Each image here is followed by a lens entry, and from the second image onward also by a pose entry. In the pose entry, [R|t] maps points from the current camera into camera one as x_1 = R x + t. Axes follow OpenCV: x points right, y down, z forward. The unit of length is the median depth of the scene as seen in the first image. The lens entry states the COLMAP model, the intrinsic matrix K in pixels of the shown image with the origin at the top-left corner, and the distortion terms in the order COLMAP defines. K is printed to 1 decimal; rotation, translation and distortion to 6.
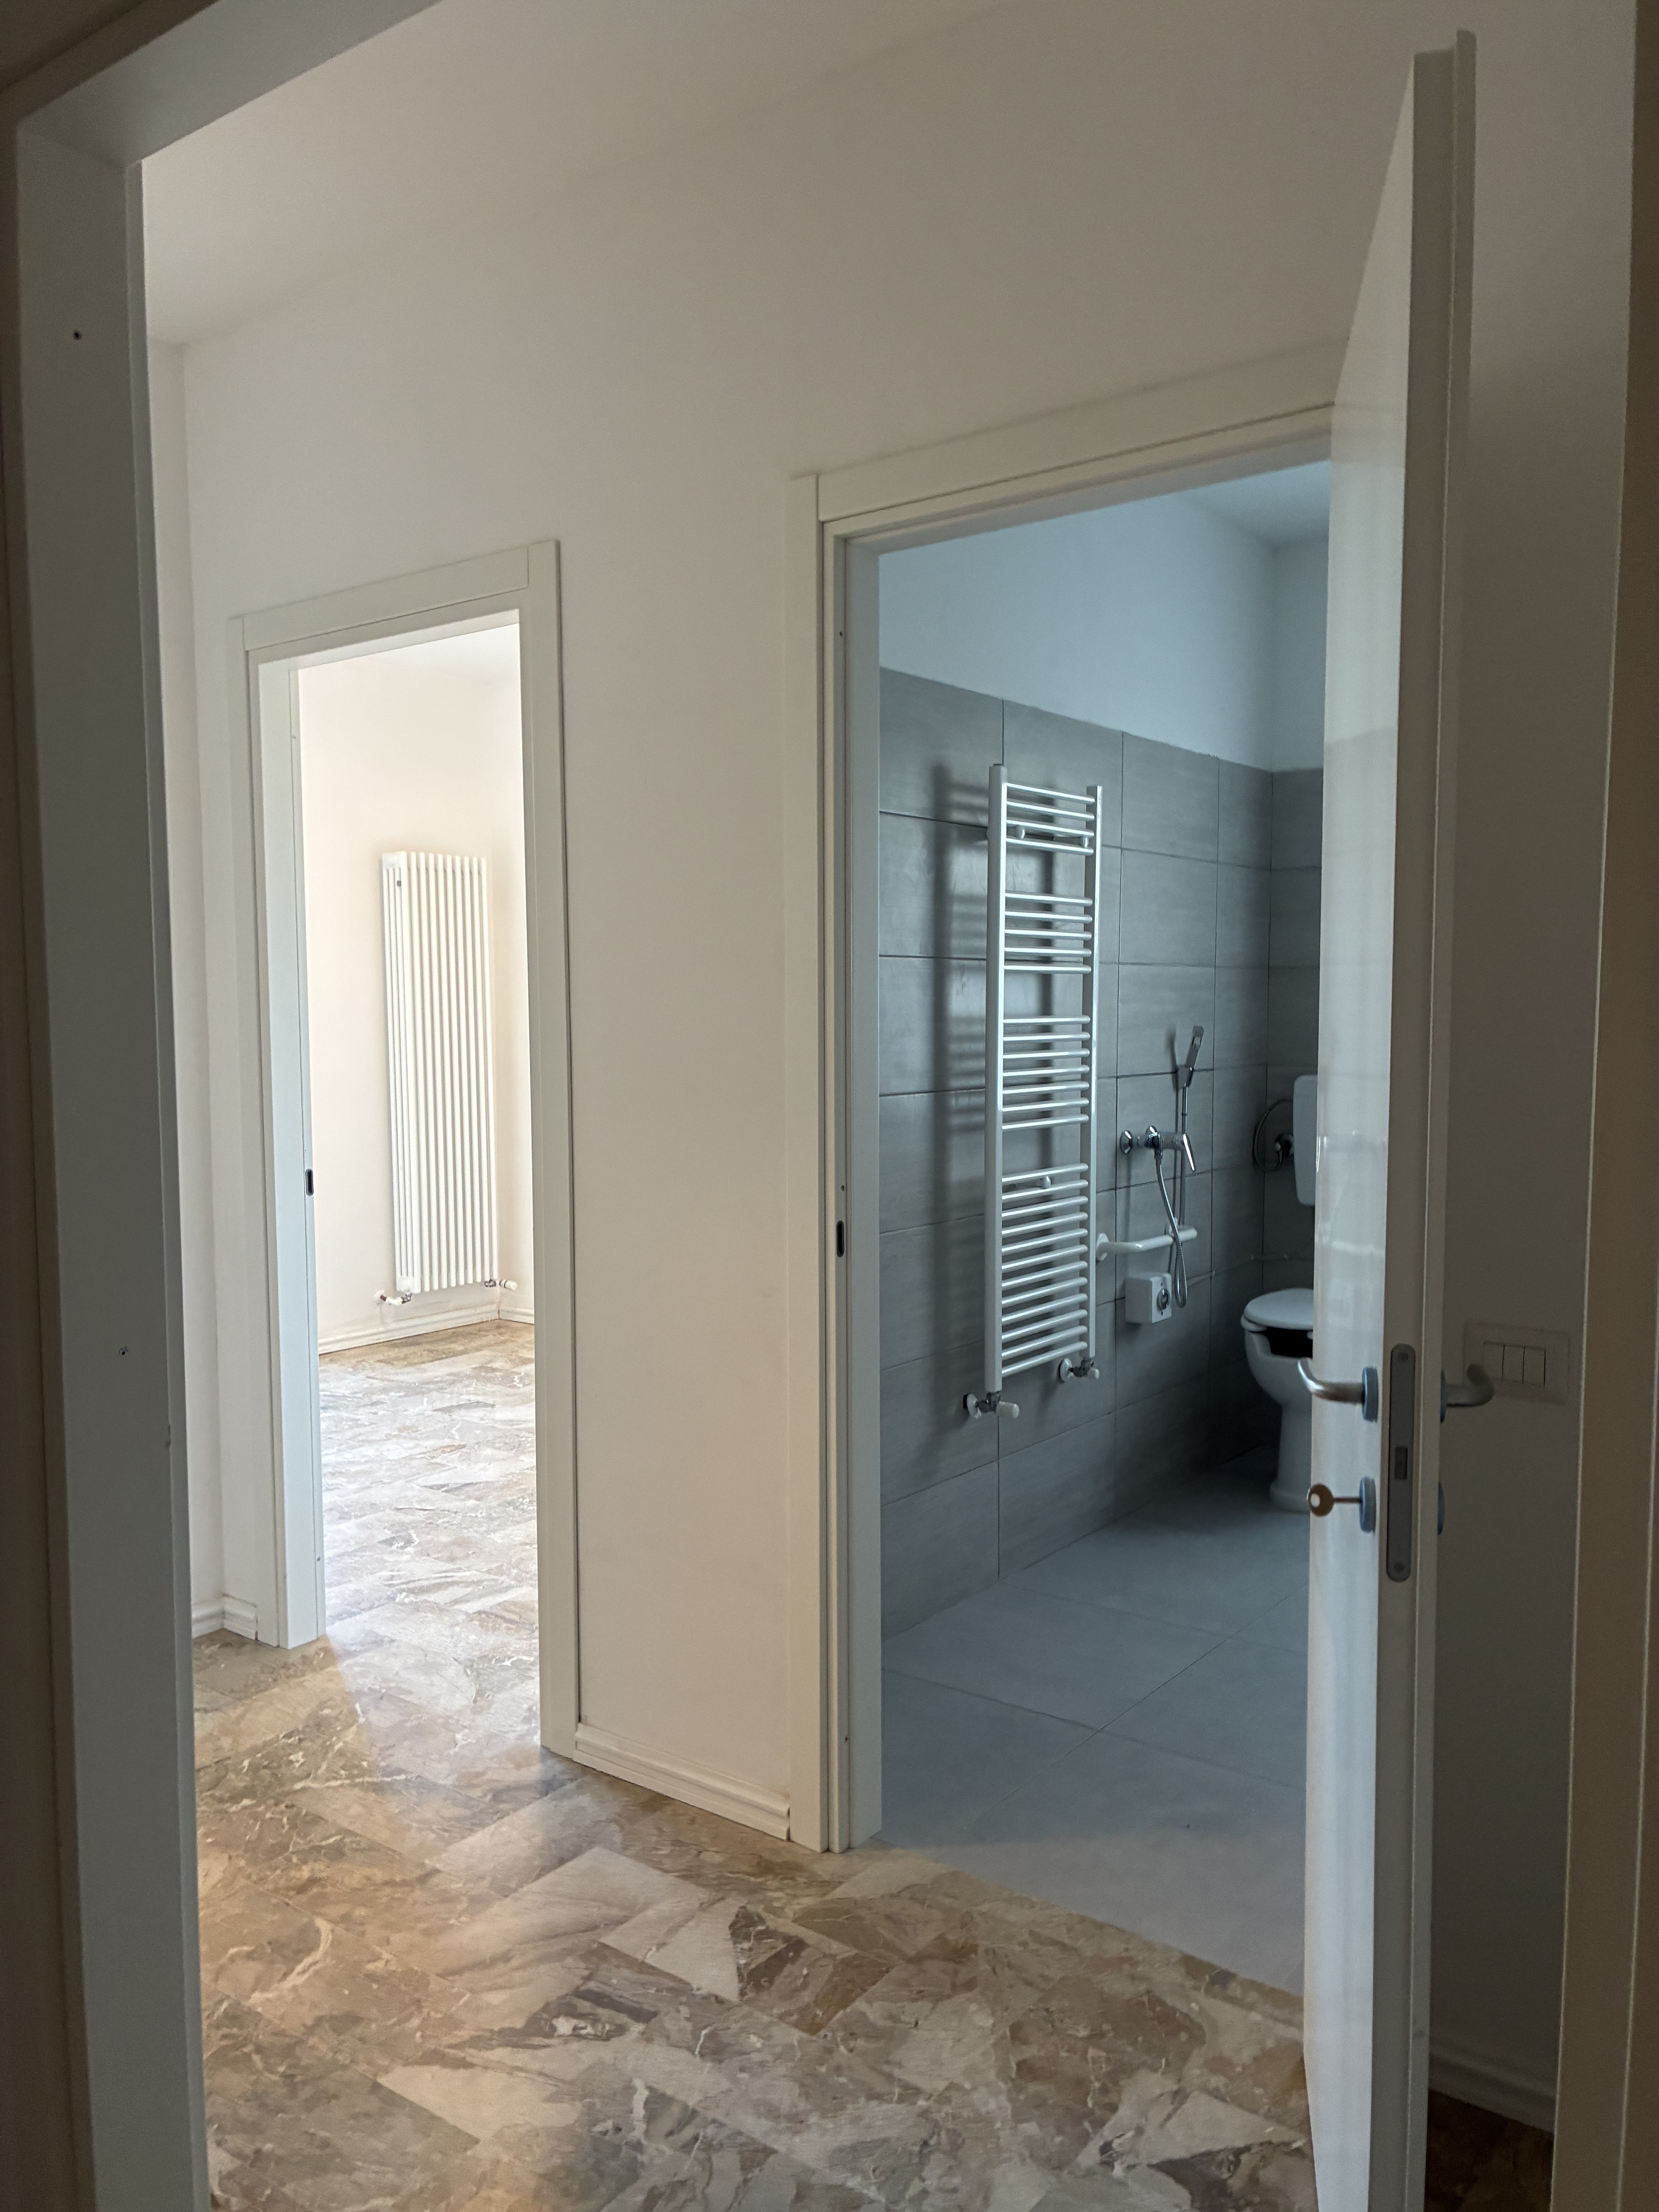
lens RADIAL K [[1692.1, 0, 832.3], [0, 1692.1, 1110.7], [0, 0, 1]] dist [0.058837, -0.064974]
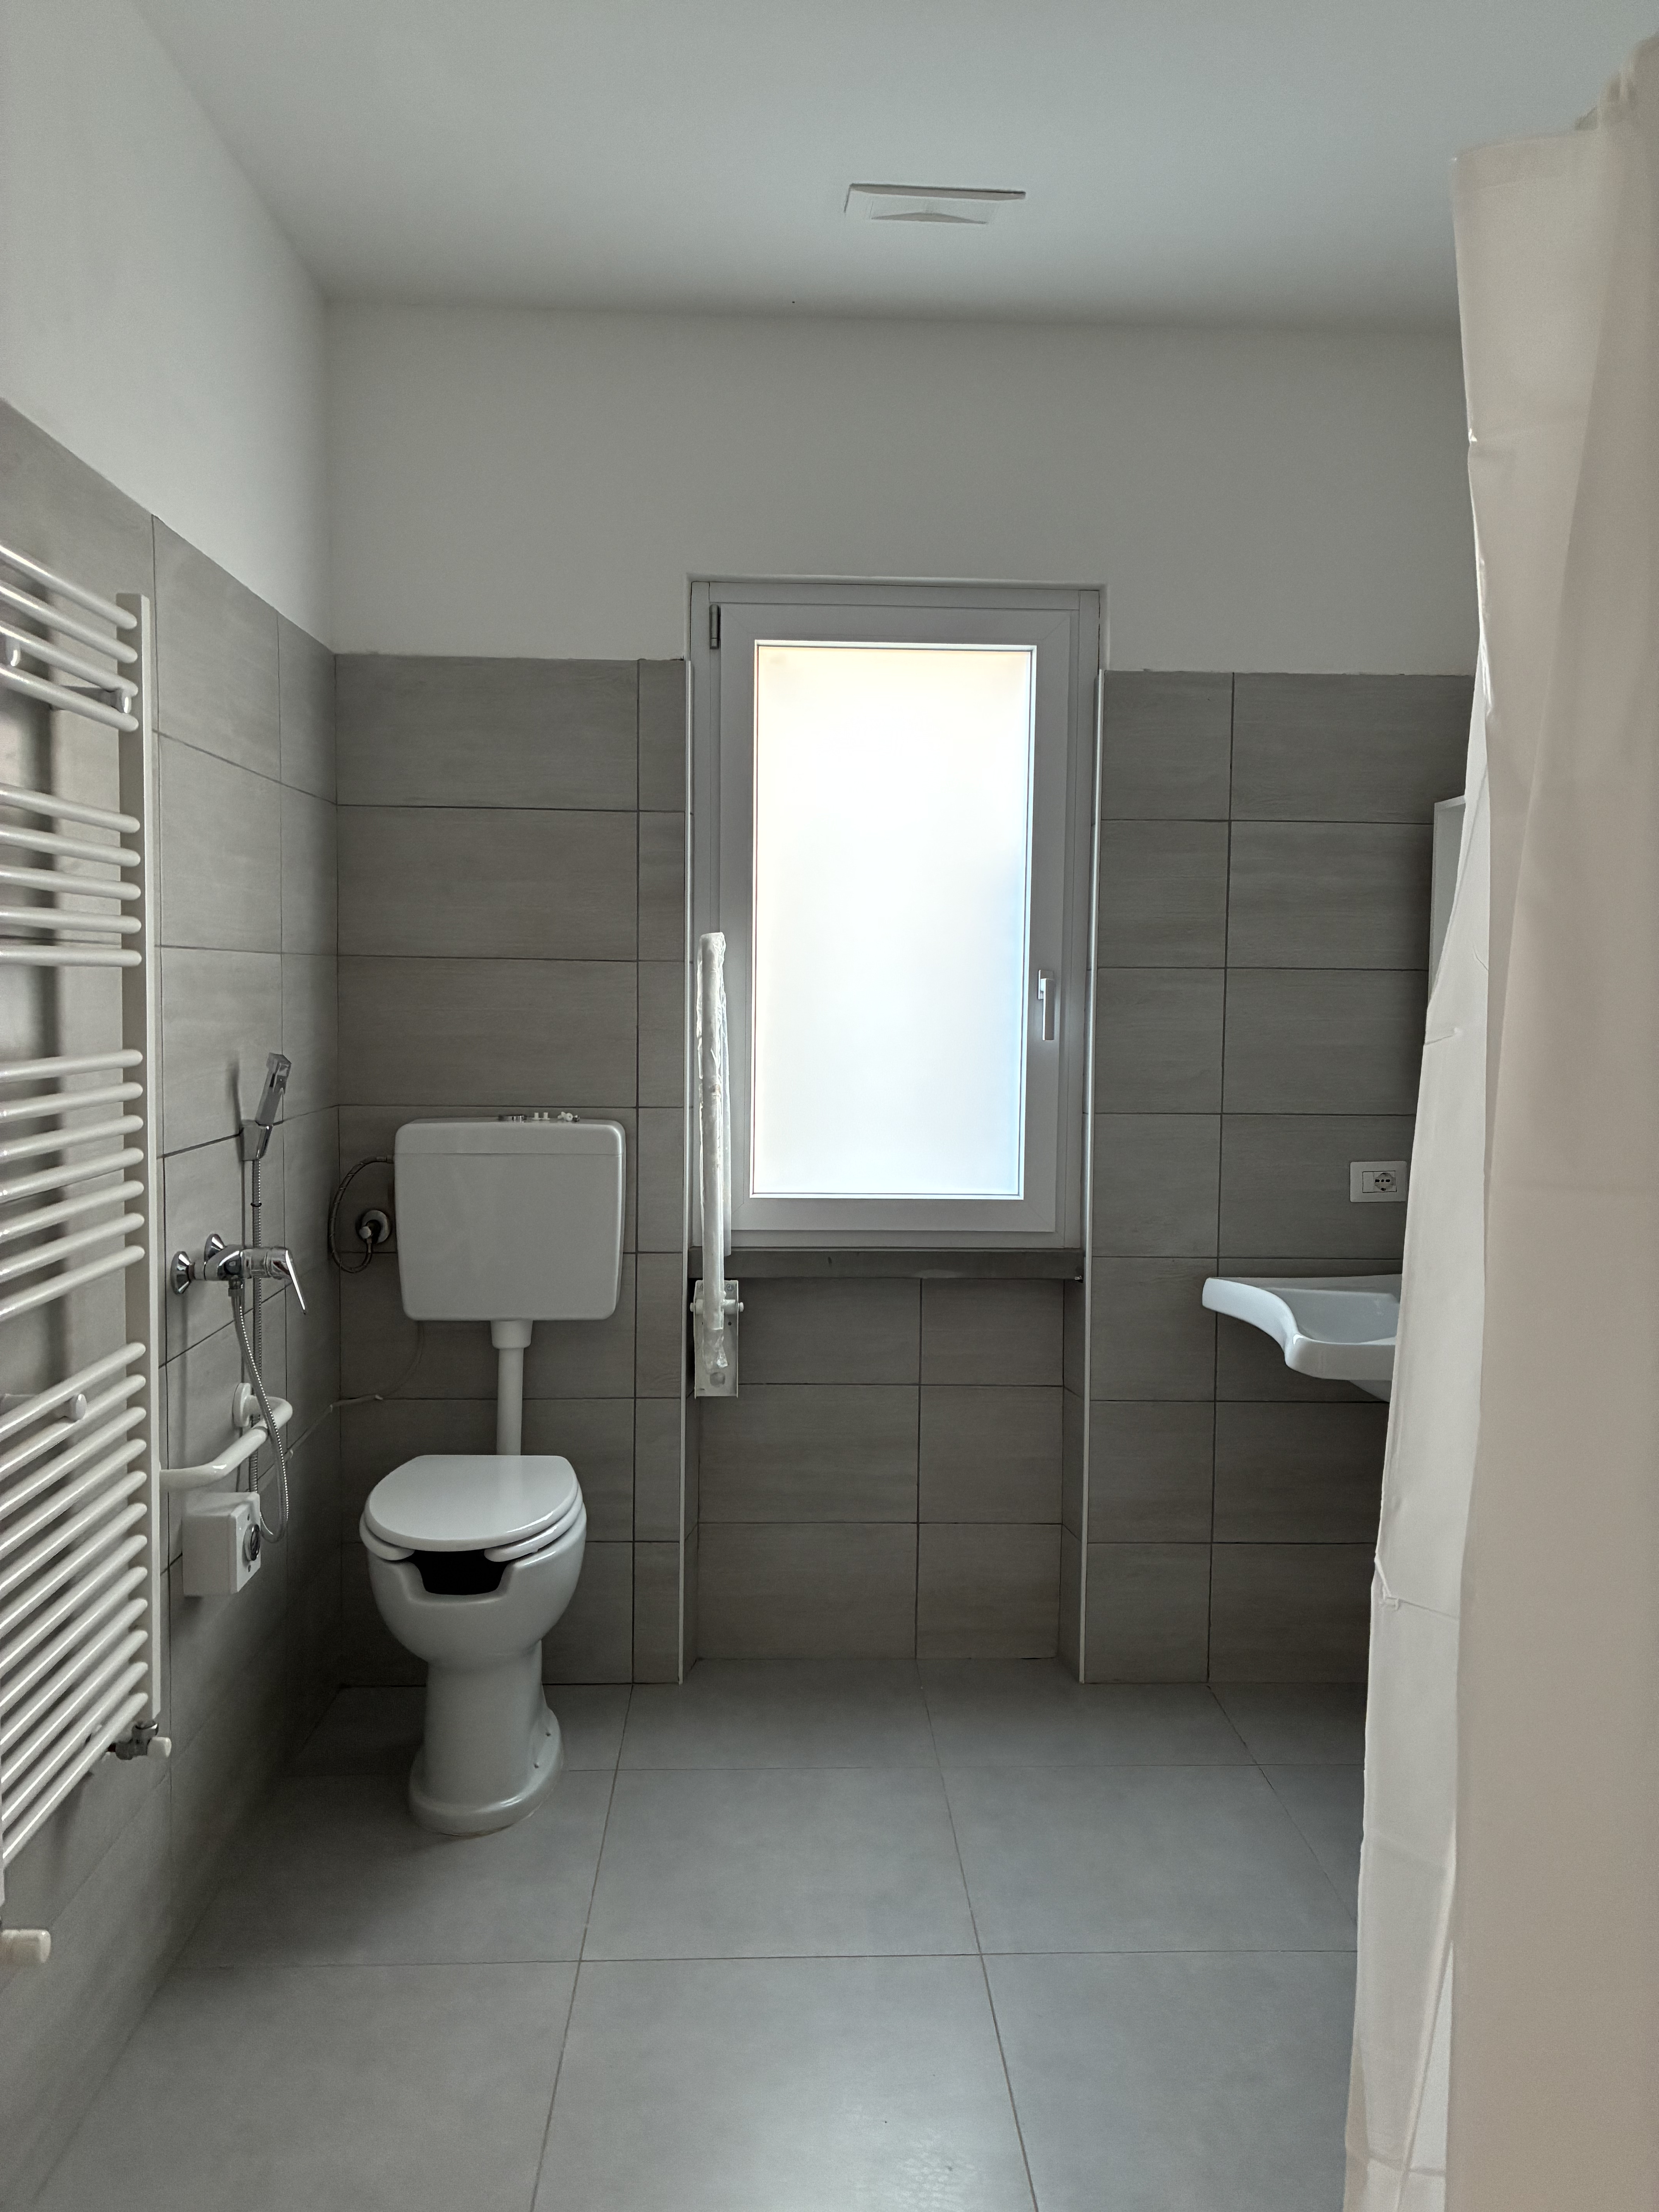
lens RADIAL K [[1692.1, 0, 838.0], [0, 1692.1, 1090.6], [0, 0, 1]] dist [0.058837, -0.064974]
pose [[0.776115, -0.029170, 0.629917, -0.007500], [0.028495, 0.999531, 0.011177, -0.043683], [-0.629948, 0.009275, 0.776582, 0.474146]]
